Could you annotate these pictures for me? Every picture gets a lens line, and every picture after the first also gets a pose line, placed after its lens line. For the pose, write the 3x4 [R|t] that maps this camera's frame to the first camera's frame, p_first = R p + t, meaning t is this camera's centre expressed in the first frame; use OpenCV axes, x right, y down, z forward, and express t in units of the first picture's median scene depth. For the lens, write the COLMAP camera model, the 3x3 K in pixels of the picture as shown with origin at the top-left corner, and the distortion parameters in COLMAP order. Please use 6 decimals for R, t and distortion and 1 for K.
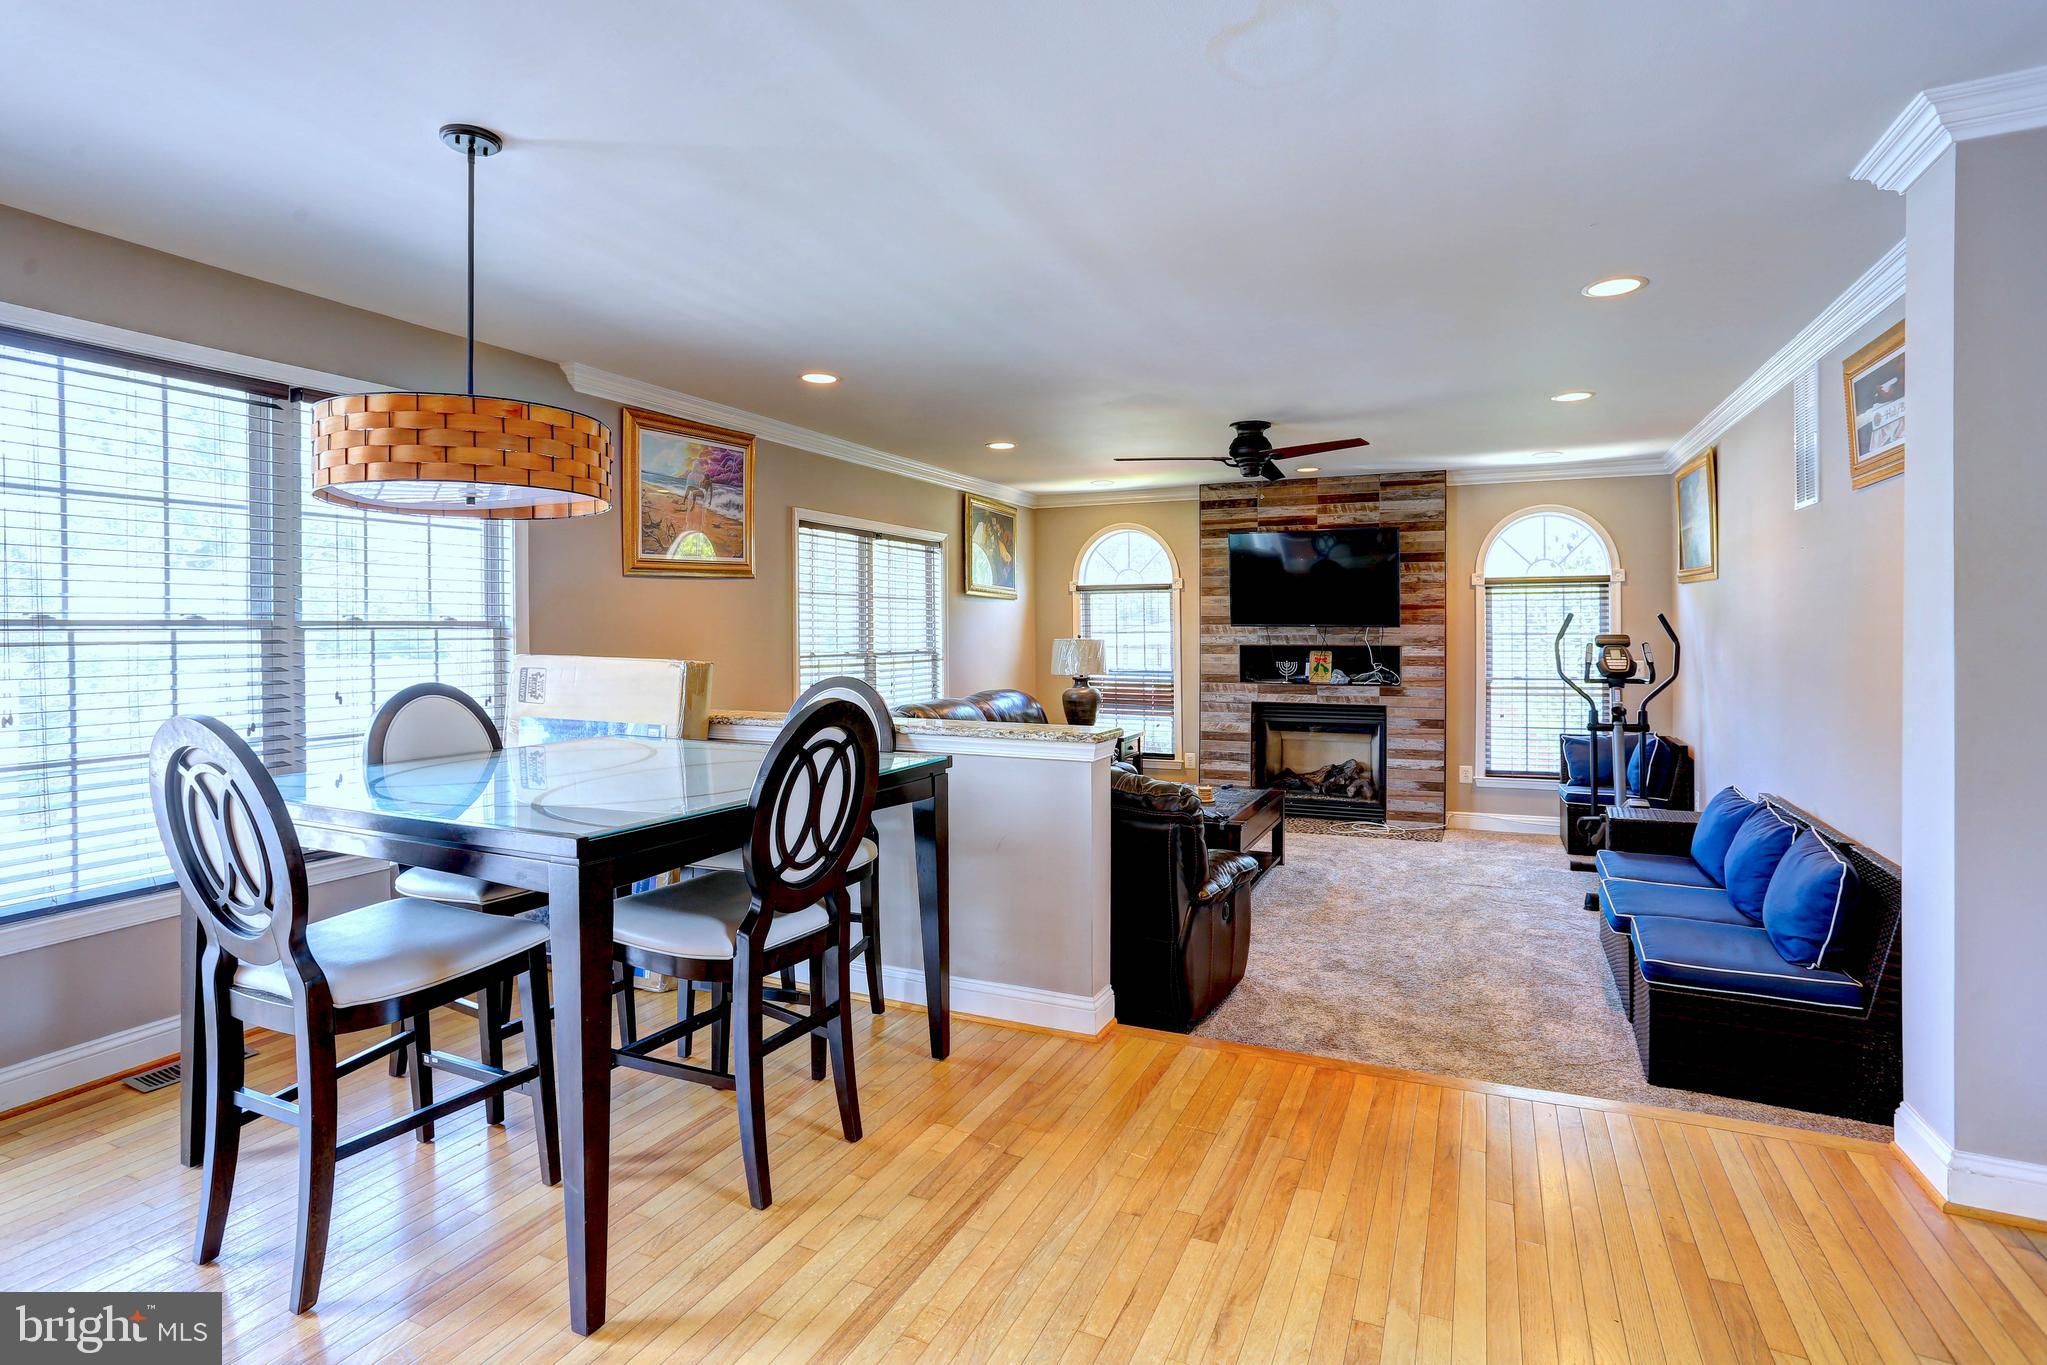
lens RADIAL K [[999.0, 0, 1024.5], [0, 999.0, 634.1], [0, 0, 1]] dist [-0.054274, 0.000533]
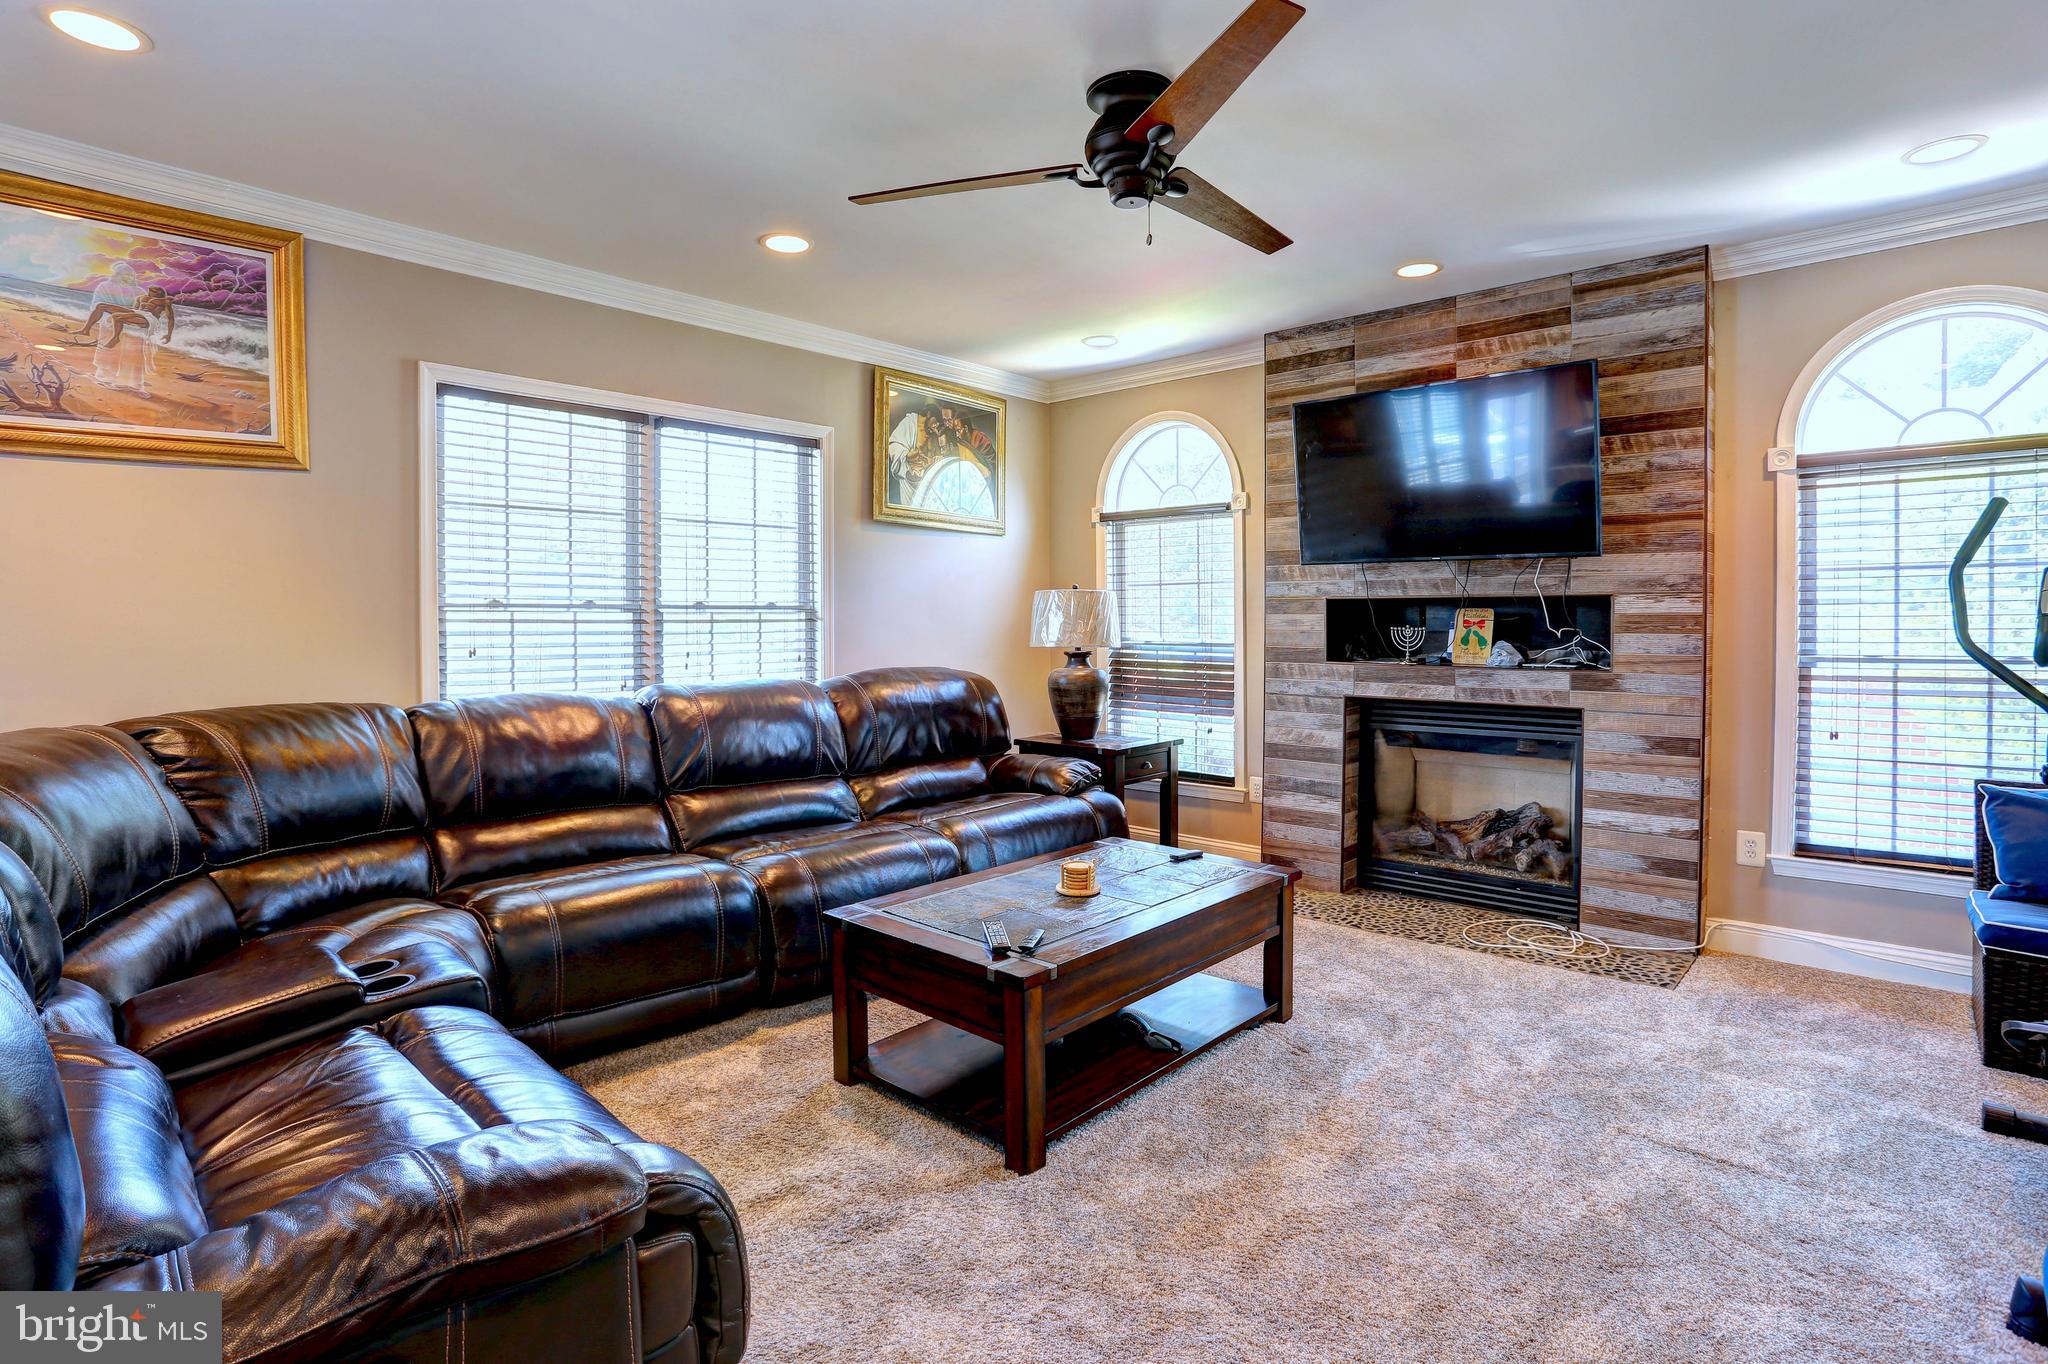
lens RADIAL K [[1035.0, 0, 1017.1], [0, 1035.0, 634.0], [0, 0, 1]] dist [-0.065498, 0.027347]
pose [[0.954302, 0.005099, -0.298802, 0.242200], [-0.001101, 0.999908, 0.013549, 0.025913], [0.298843, -0.012600, 0.954219, 0.398224]]
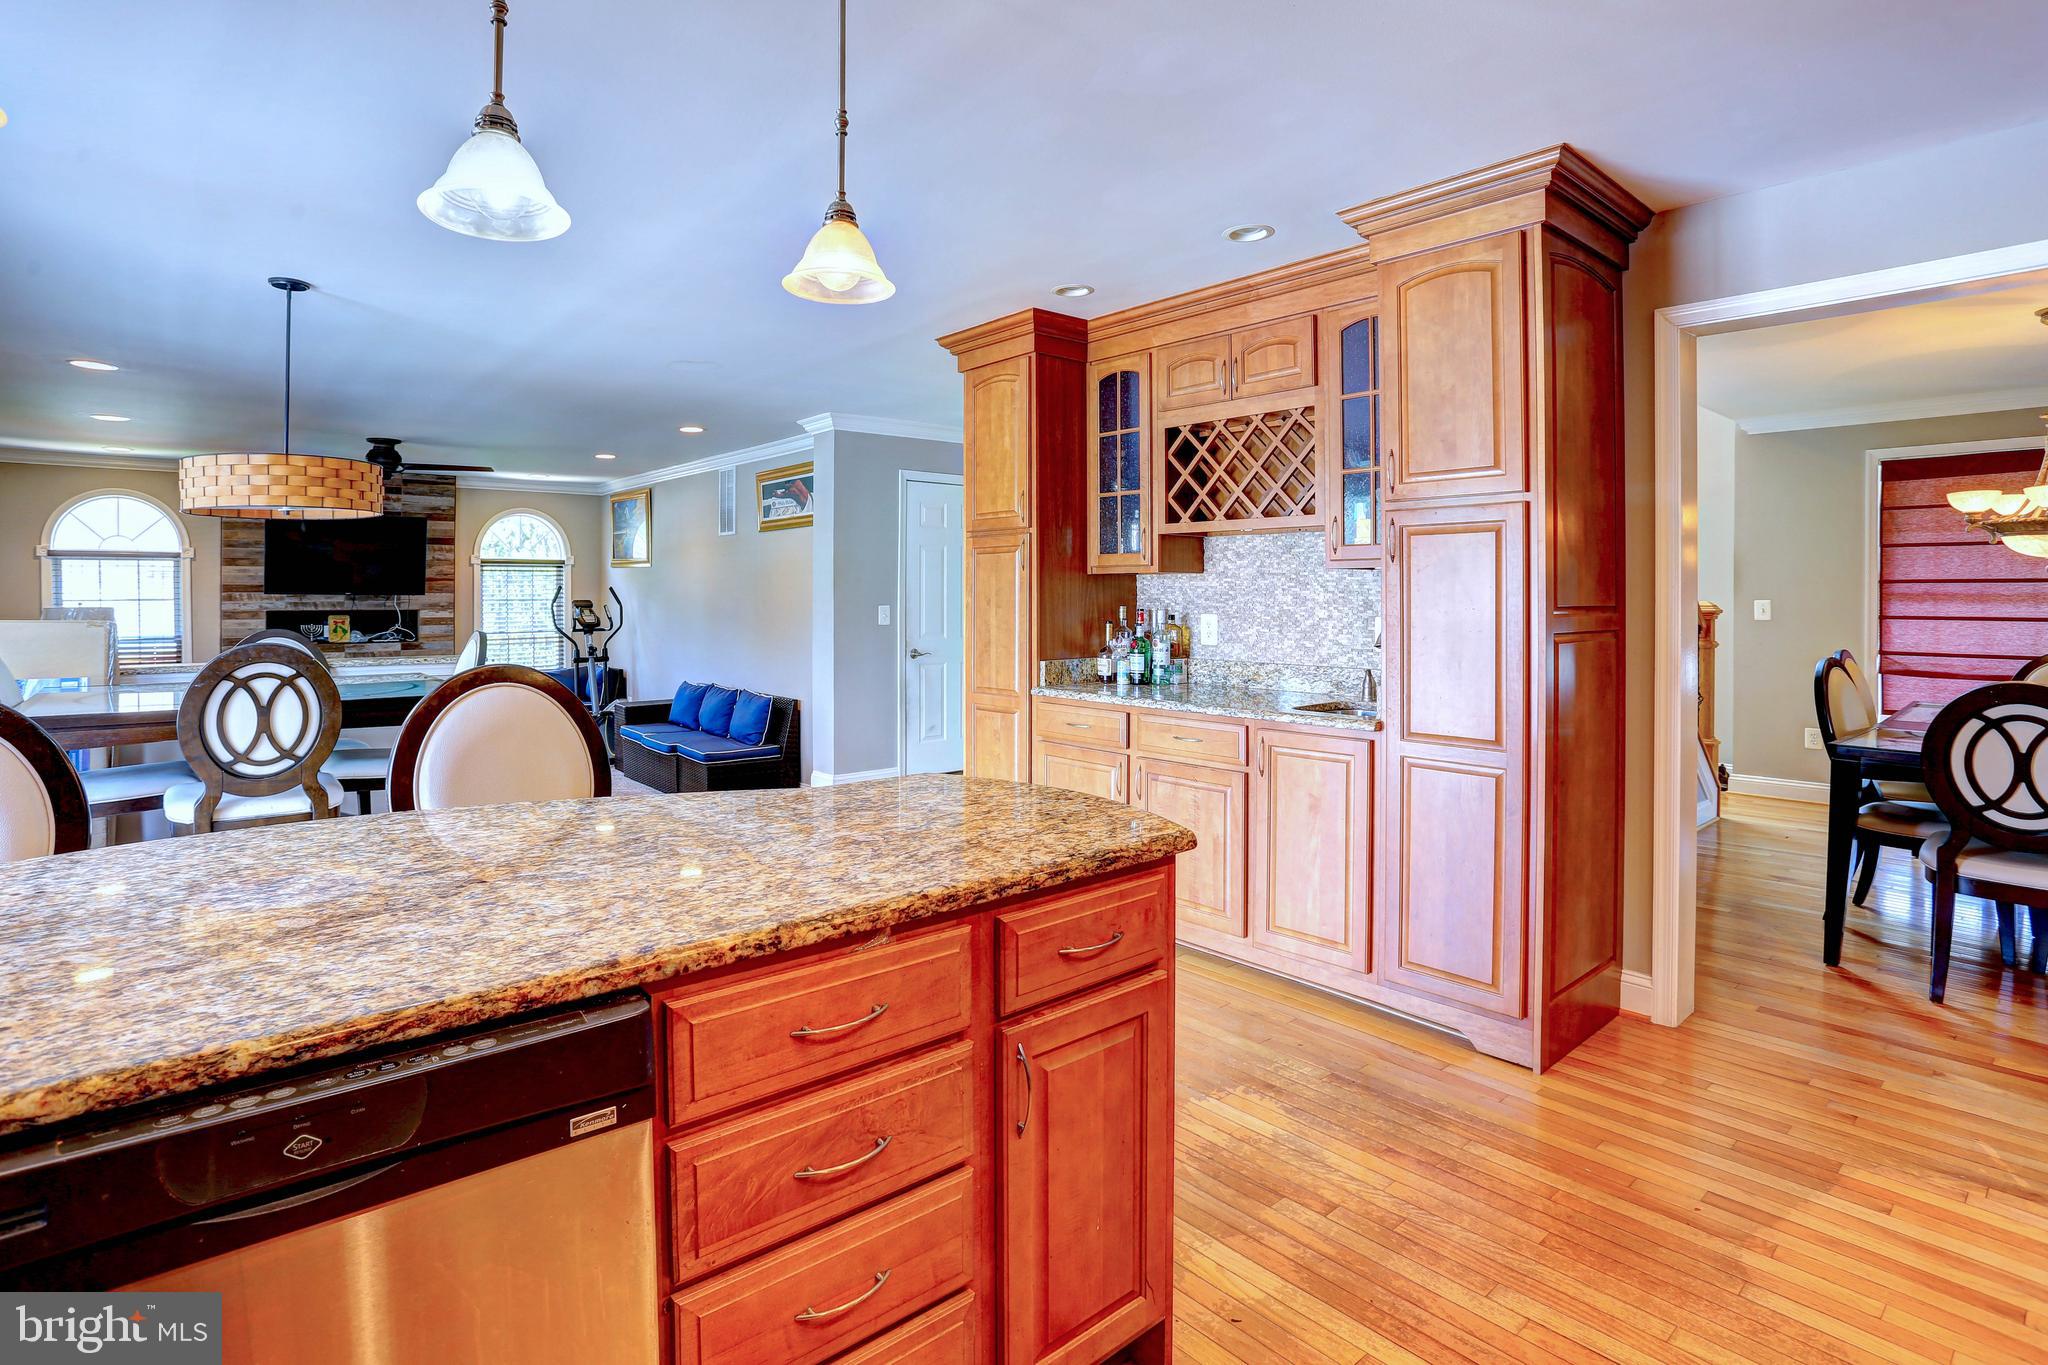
lens RADIAL K [[1014.7, 0, 1003.7], [0, 1014.7, 606.3], [0, 0, 1]] dist [-0.037791, 0.000981]
pose [[0.431158, -0.007496, 0.902245, -0.461921], [0.005005, 0.999970, 0.005916, 0.003559], [-0.902262, 0.001964, 0.431183, -0.234716]]
